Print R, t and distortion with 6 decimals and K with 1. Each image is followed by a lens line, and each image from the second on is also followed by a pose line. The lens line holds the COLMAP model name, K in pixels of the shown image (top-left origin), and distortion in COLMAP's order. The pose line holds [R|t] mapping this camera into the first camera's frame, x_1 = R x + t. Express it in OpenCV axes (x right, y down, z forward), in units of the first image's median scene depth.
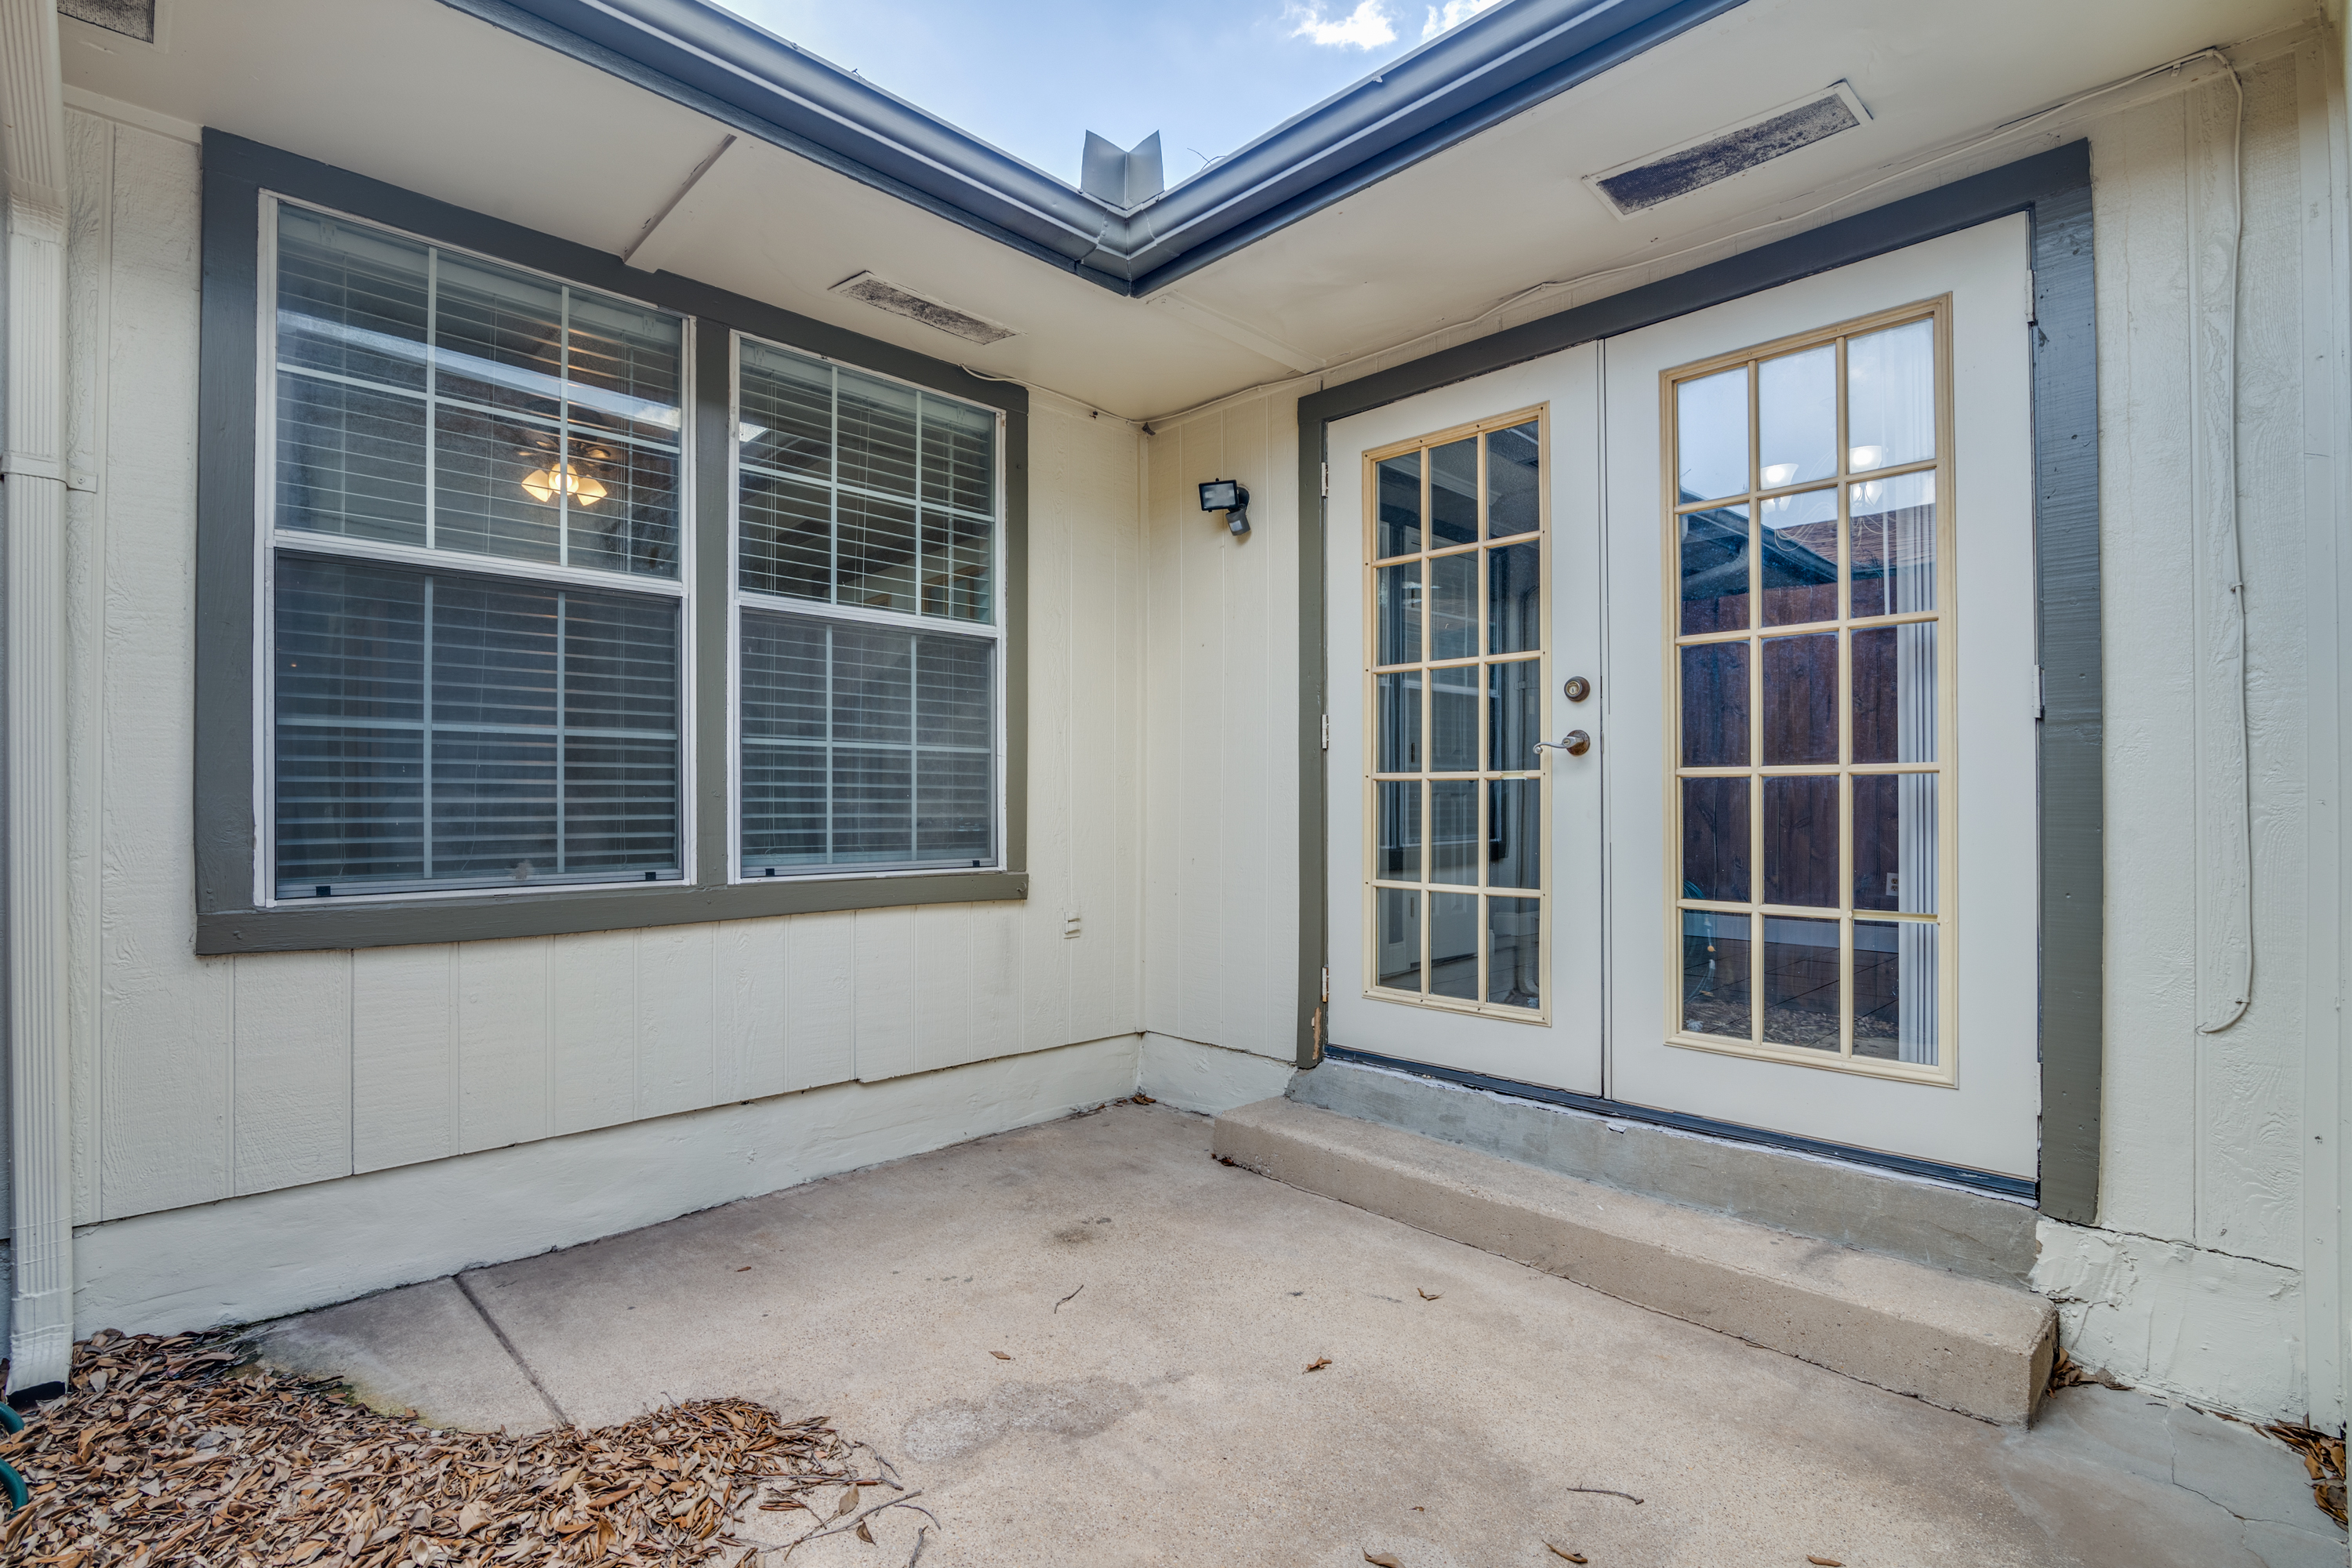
lens RADIAL K [[1111.9, 0, 1172.1], [0, 1111.9, 792.9], [0, 0, 1]] dist [-0.018445, 0.000784]
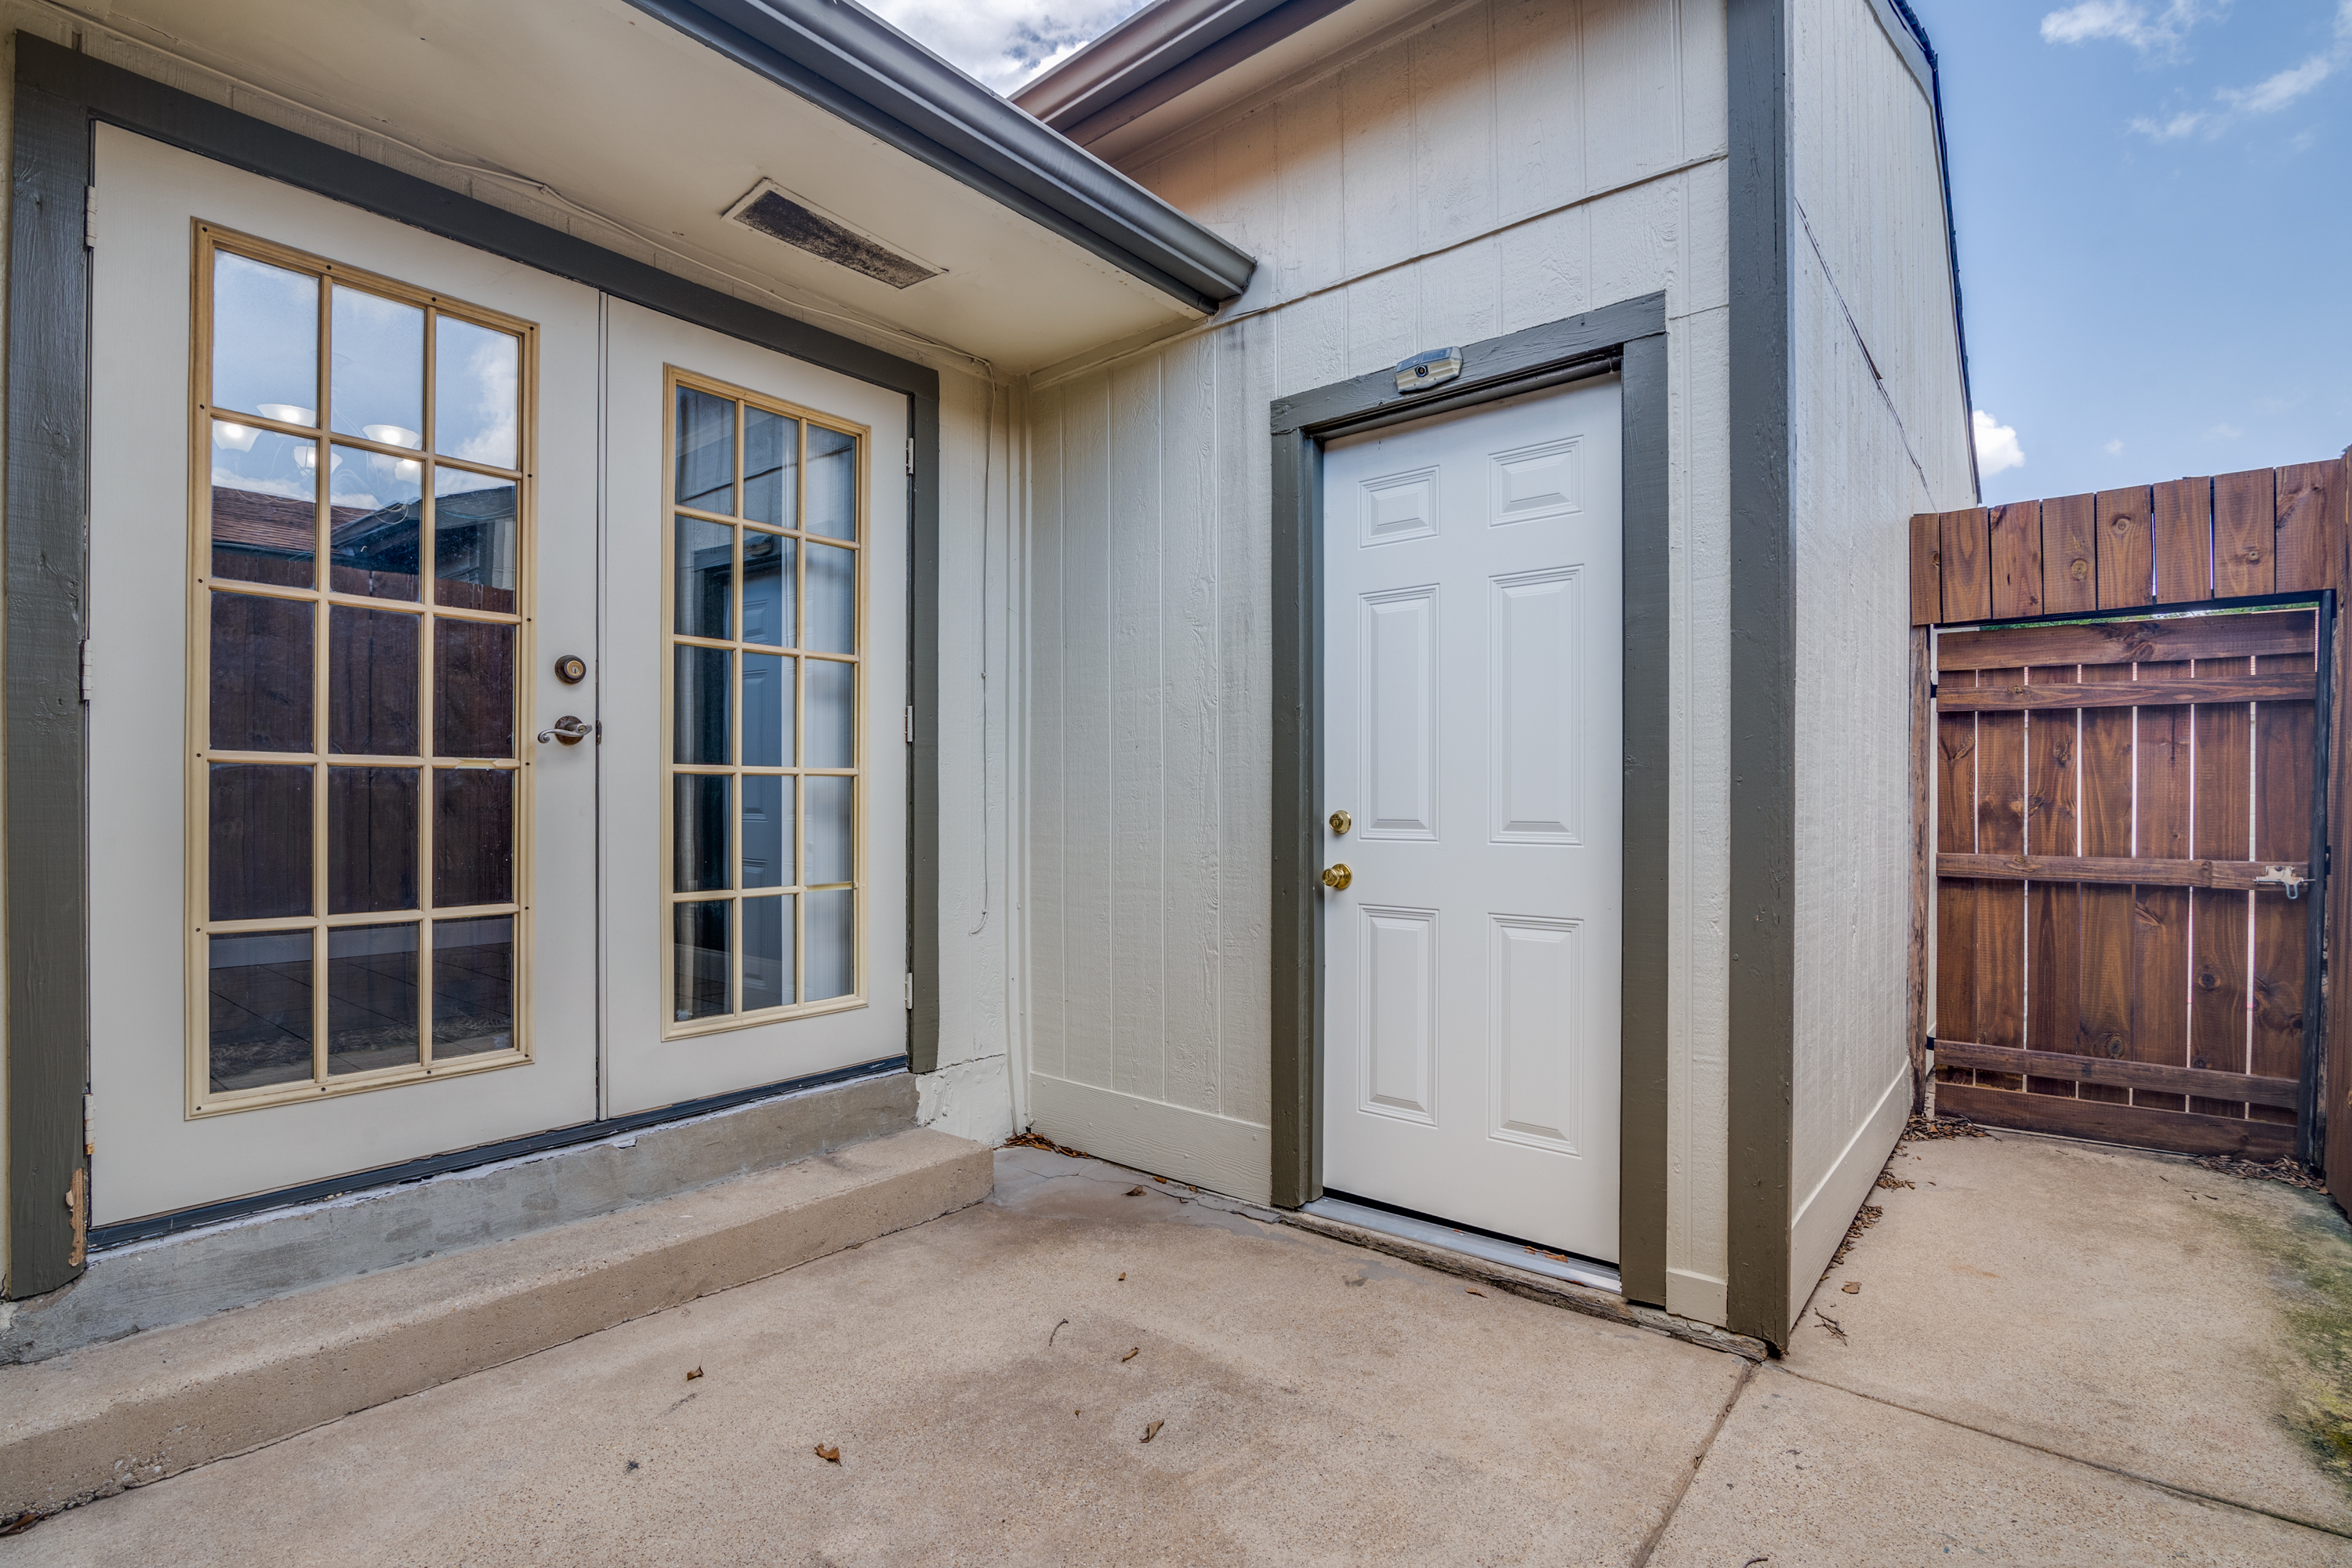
lens RADIAL K [[1094.4, 0, 1178.6], [0, 1094.4, 794.0], [0, 0, 1]] dist [-0.016195, -0.000395]
pose [[-0.120615, 0.001829, 0.992698, -0.567550], [-0.013053, 0.999909, -0.003428, 0.001837], [-0.992614, -0.013371, -0.120580, 0.640154]]
